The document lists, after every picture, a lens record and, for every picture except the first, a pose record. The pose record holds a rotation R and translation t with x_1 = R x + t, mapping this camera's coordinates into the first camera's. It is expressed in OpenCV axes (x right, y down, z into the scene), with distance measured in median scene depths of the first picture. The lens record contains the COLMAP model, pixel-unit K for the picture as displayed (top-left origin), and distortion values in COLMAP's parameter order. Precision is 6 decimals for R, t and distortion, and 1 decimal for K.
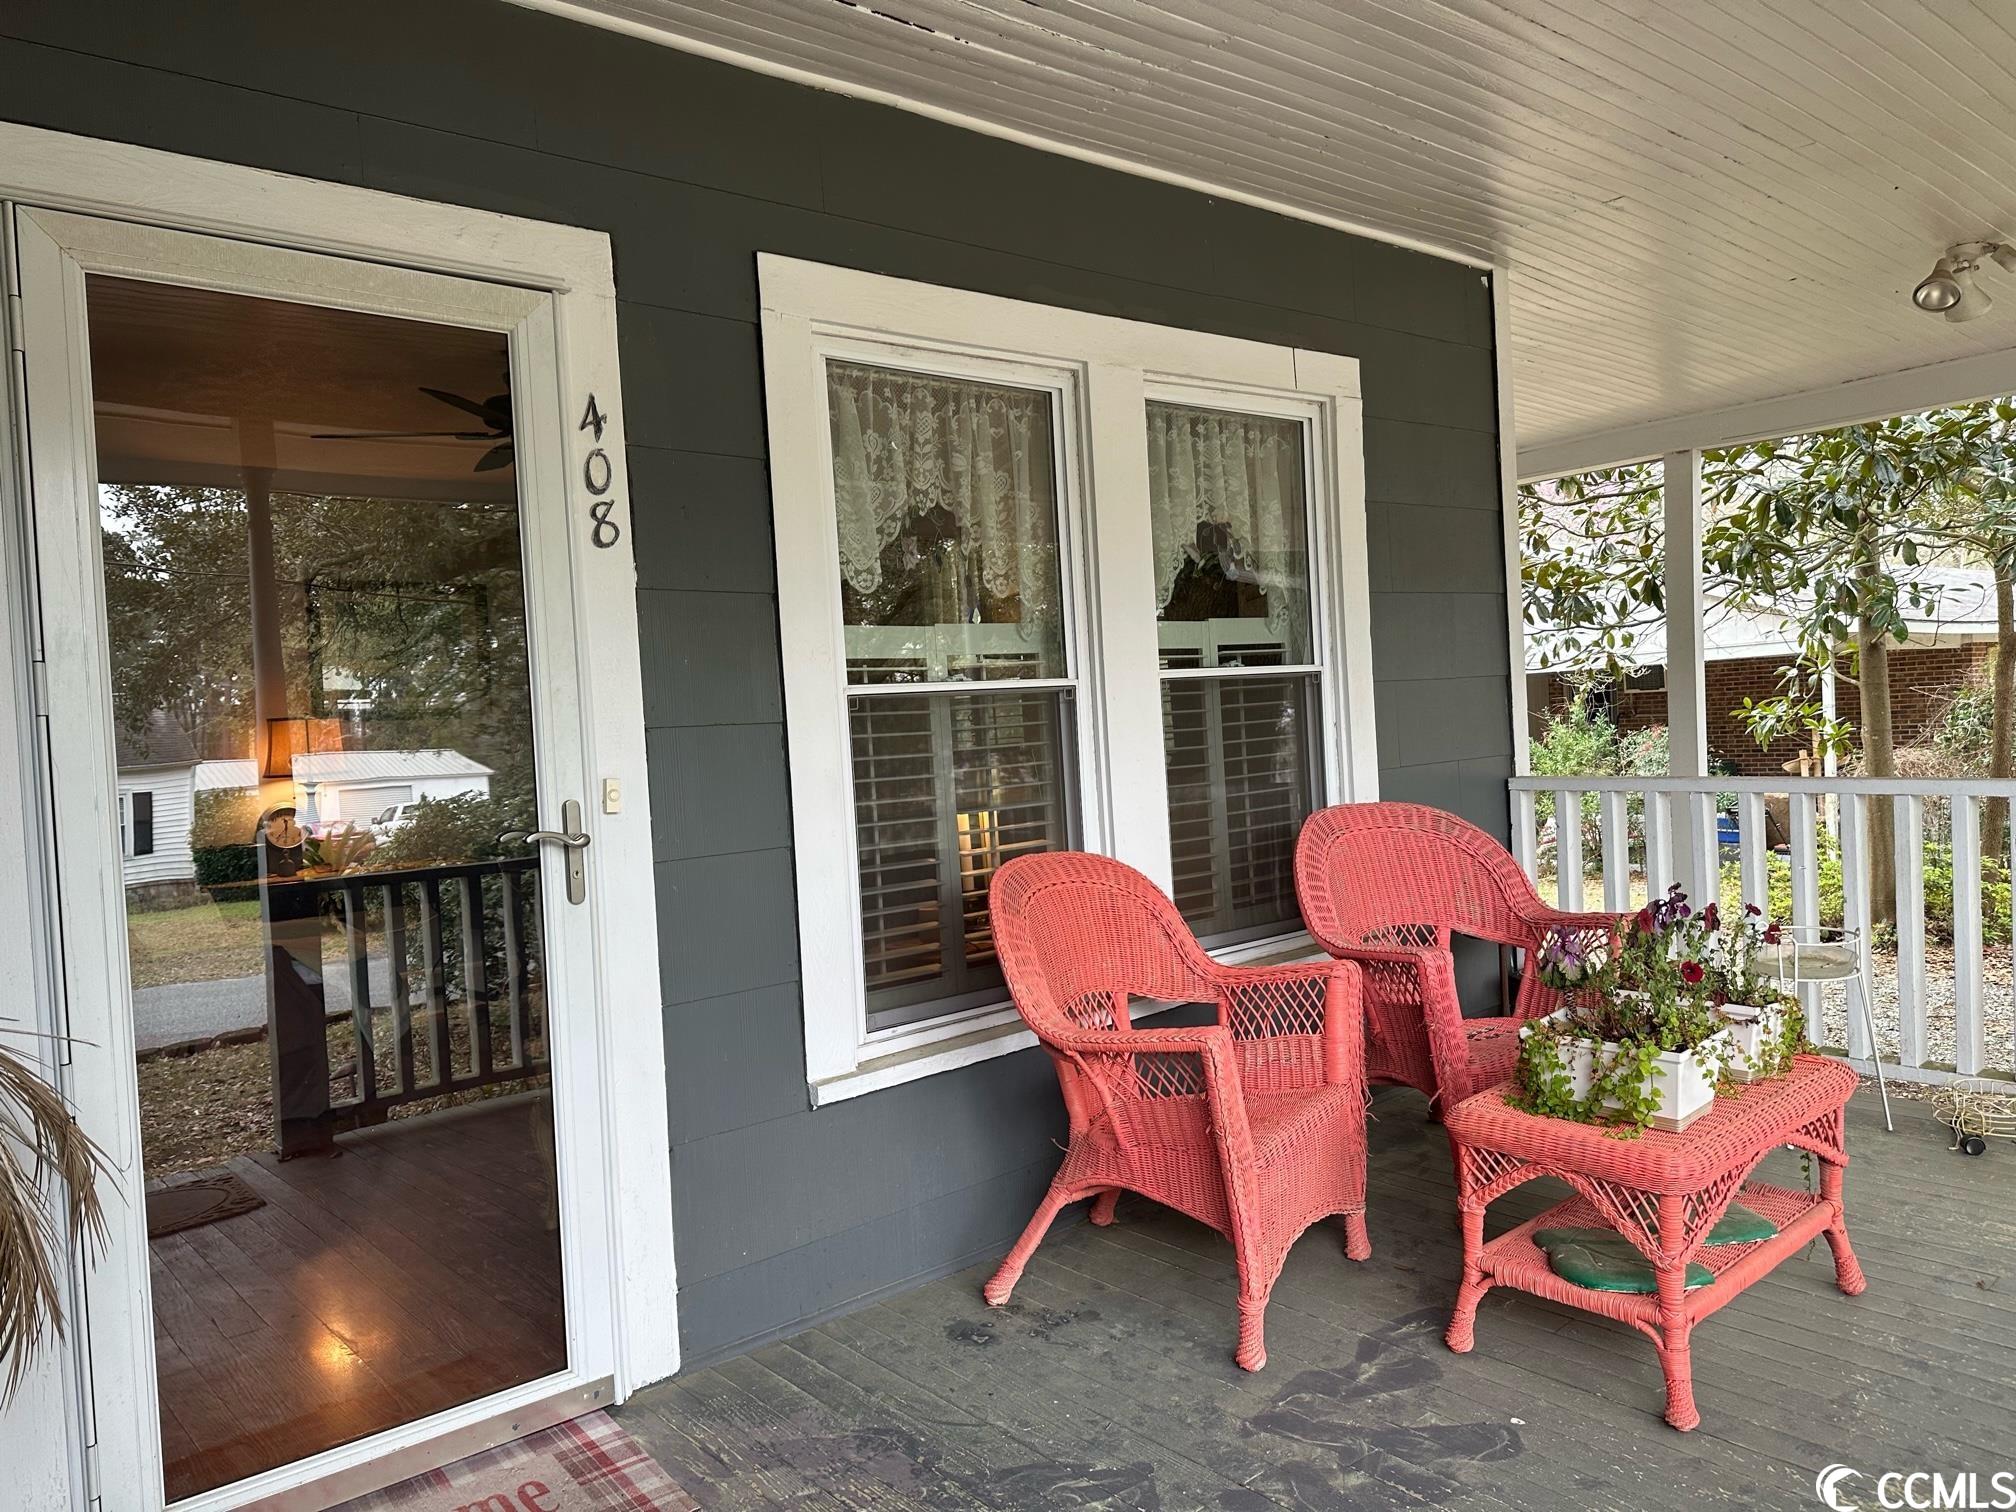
lens RADIAL K [[1392.7, 0, 1017.2], [0, 1392.7, 764.4], [0, 0, 1]] dist [0.141805, -0.247449]
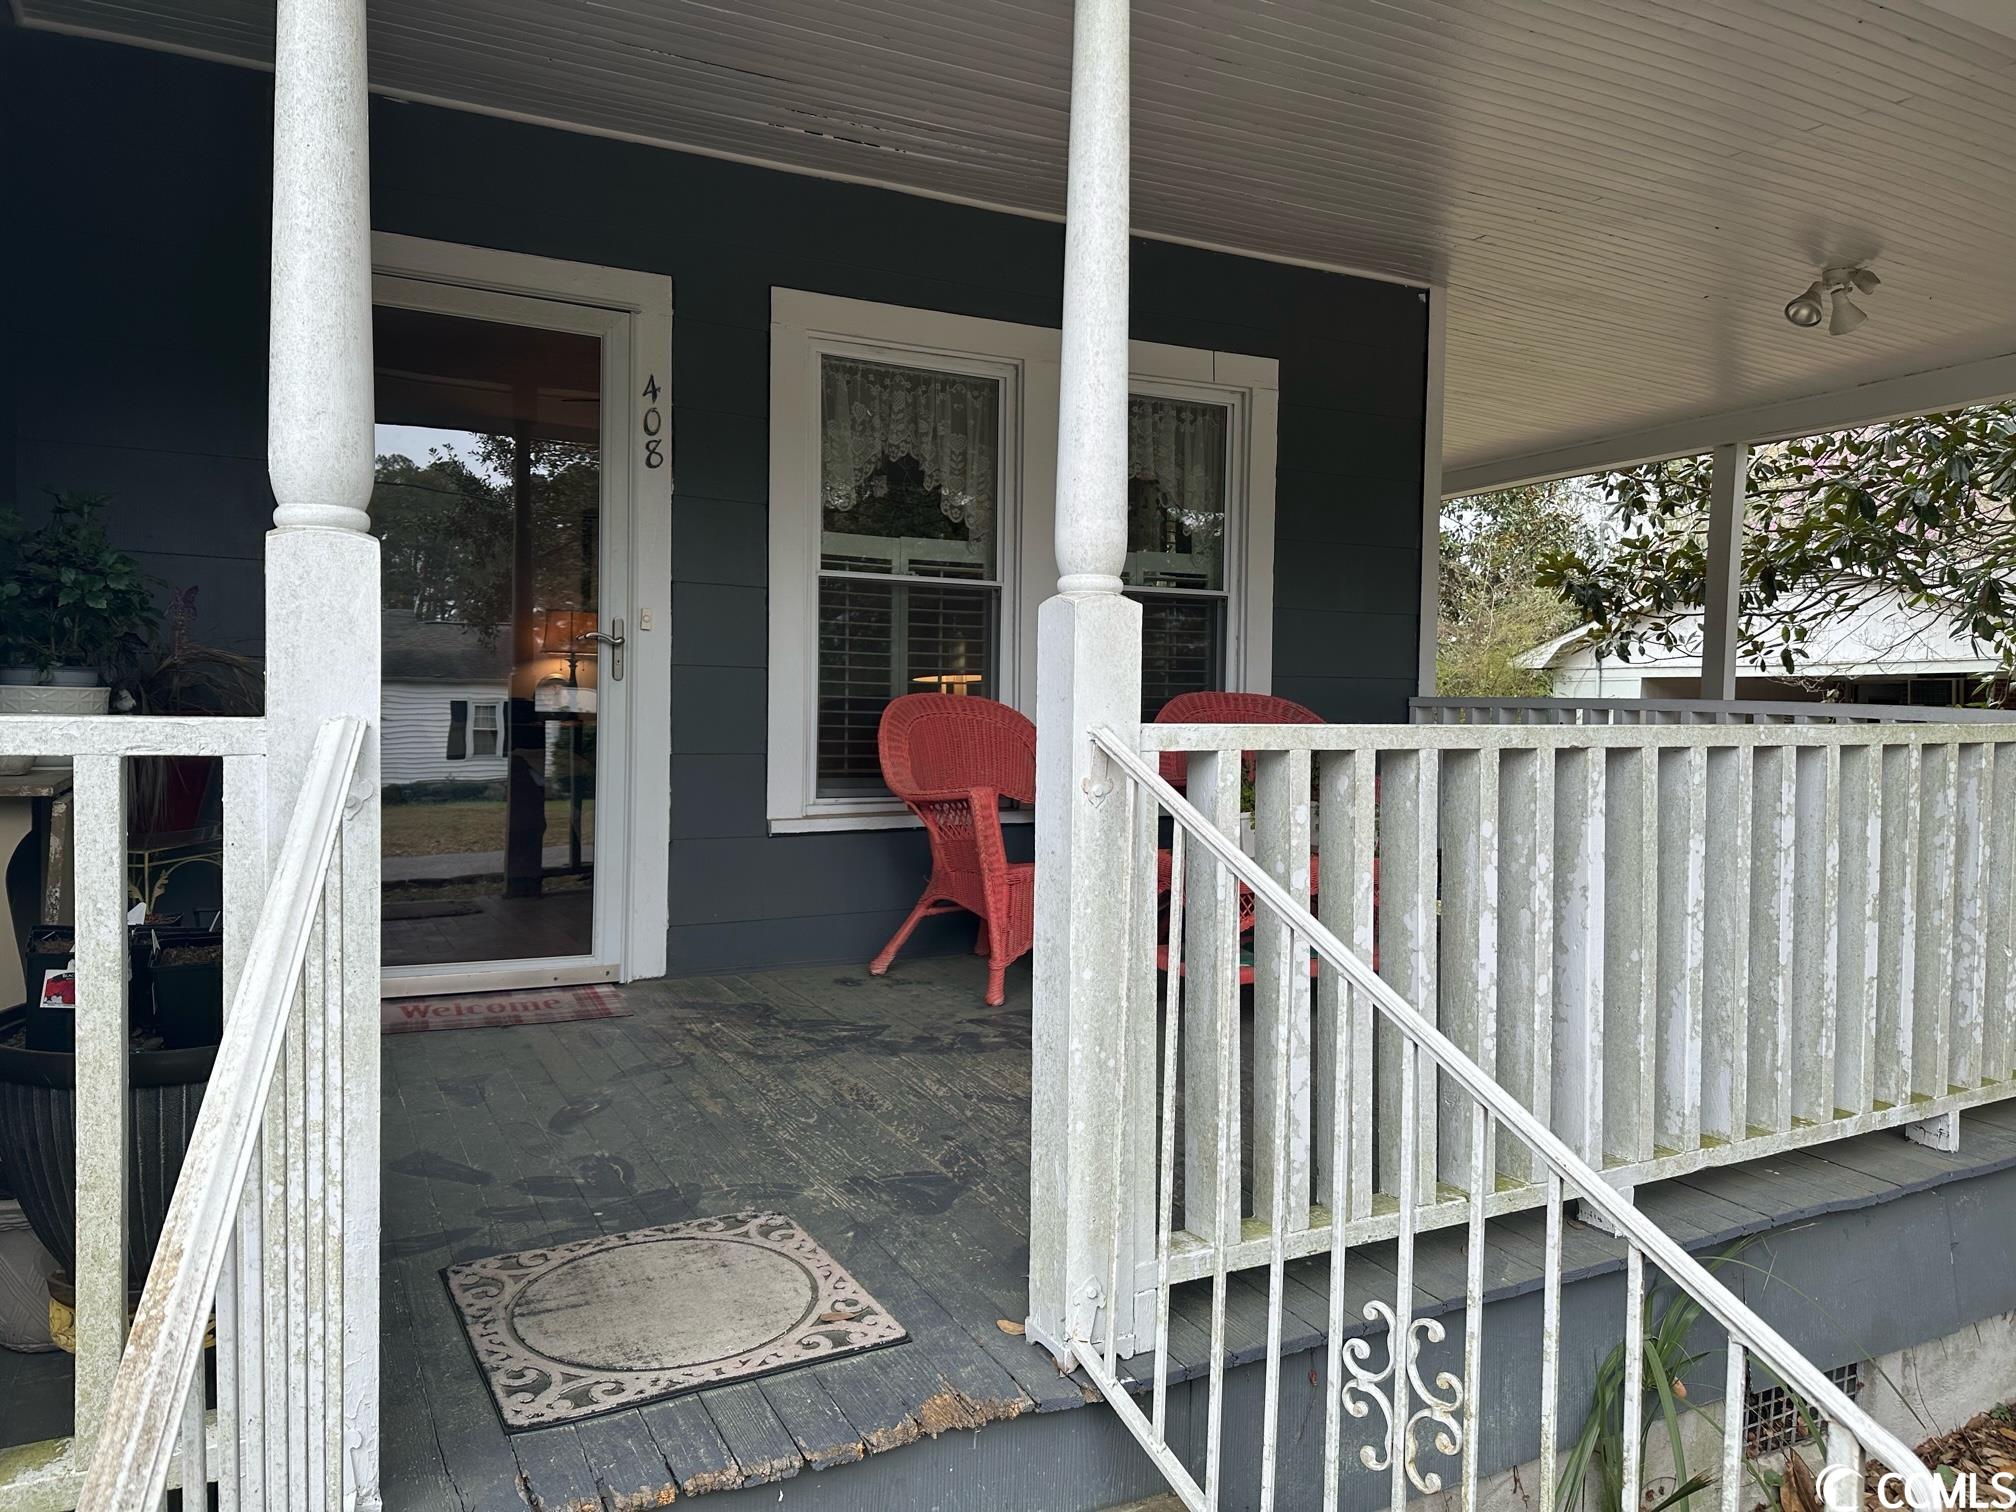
lens RADIAL K [[1392.7, 0, 1017.2], [0, 1392.7, 764.4], [0, 0, 1]] dist [0.141805, -0.247449]
pose [[0.971598, 0.082447, -0.221808, 0.423776], [-0.079816, 0.996592, 0.020817, 0.101454], [0.222769, -0.002522, 0.974868, -0.422703]]
